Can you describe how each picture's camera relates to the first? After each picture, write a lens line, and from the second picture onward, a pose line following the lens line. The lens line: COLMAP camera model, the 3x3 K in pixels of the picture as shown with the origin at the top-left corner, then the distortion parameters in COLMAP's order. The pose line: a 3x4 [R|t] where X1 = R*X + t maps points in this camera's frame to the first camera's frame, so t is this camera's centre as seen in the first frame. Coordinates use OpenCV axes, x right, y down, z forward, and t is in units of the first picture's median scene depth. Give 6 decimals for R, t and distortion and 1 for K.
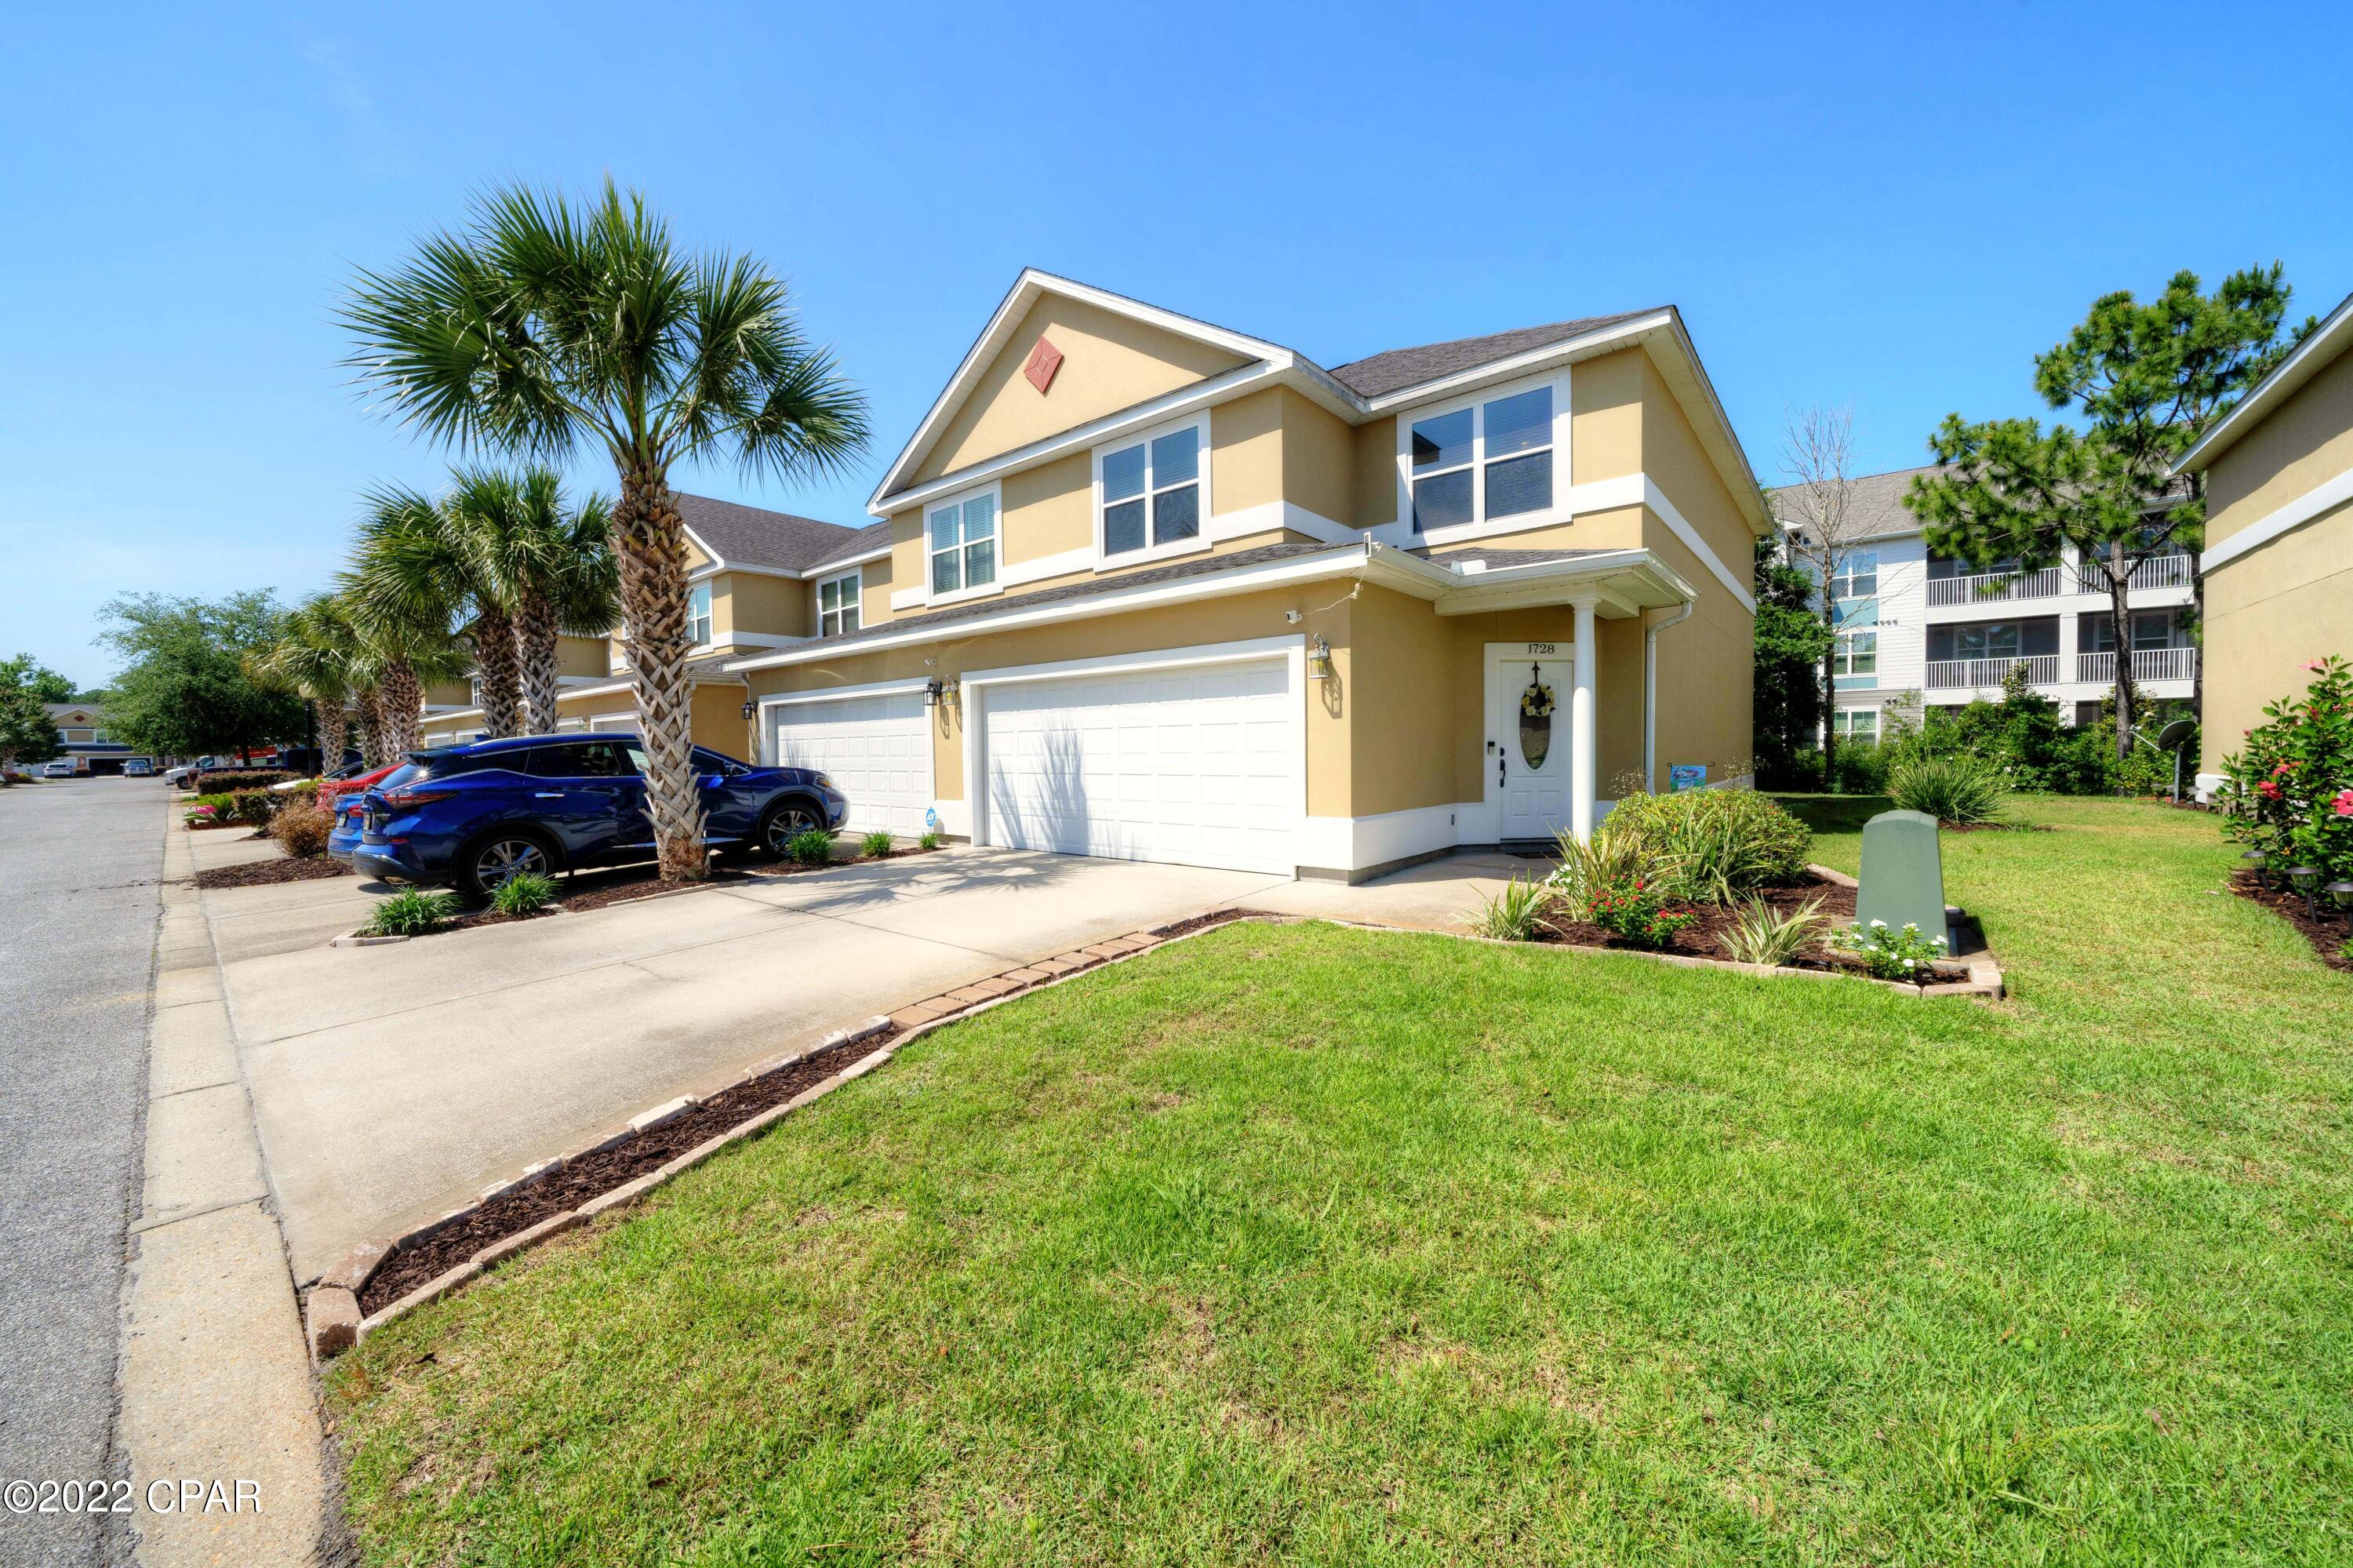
lens RADIAL K [[856.9, 0, 1166.9], [0, 856.9, 774.2], [0, 0, 1]] dist [-0.002015, -0.000085]
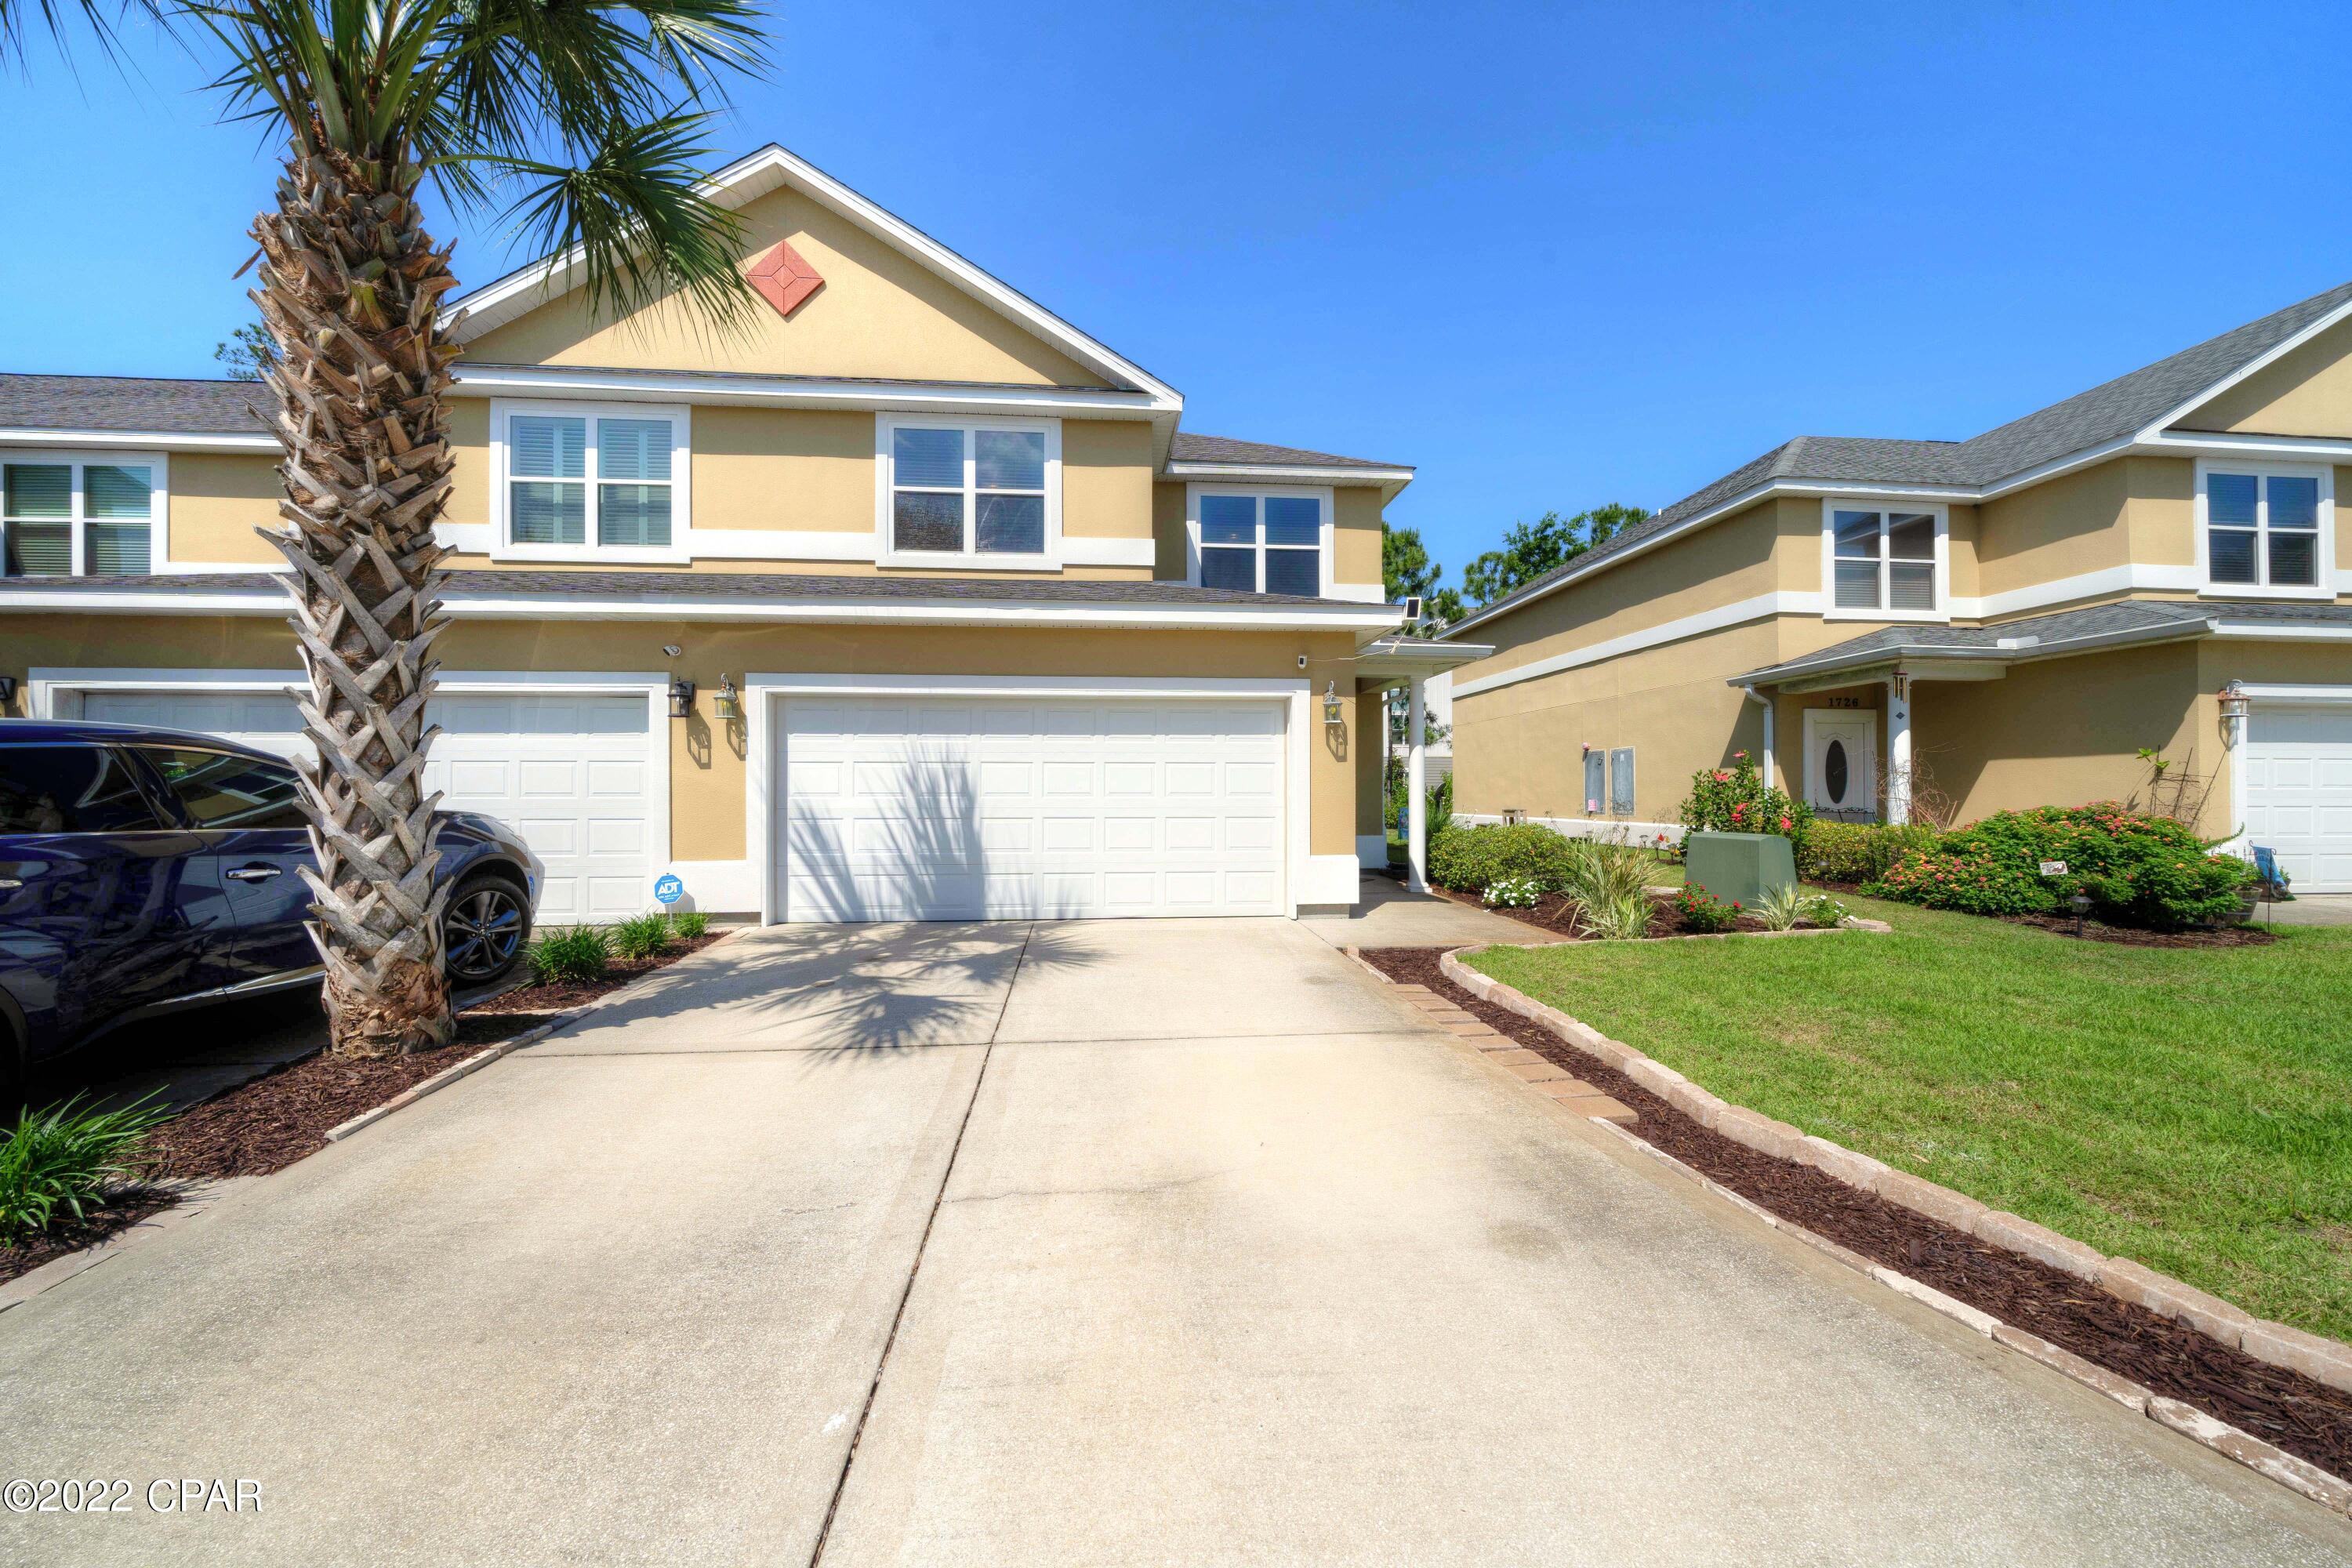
lens RADIAL K [[818.3, 0, 1164.6], [0, 818.3, 790.0], [0, 0, 1]] dist [-0.004669, -0.000382]
pose [[0.699333, 0.016341, 0.714609, -0.480653], [0.012568, 0.999303, -0.035150, 0.002105], [-0.714685, 0.033563, 0.698641, 0.314251]]
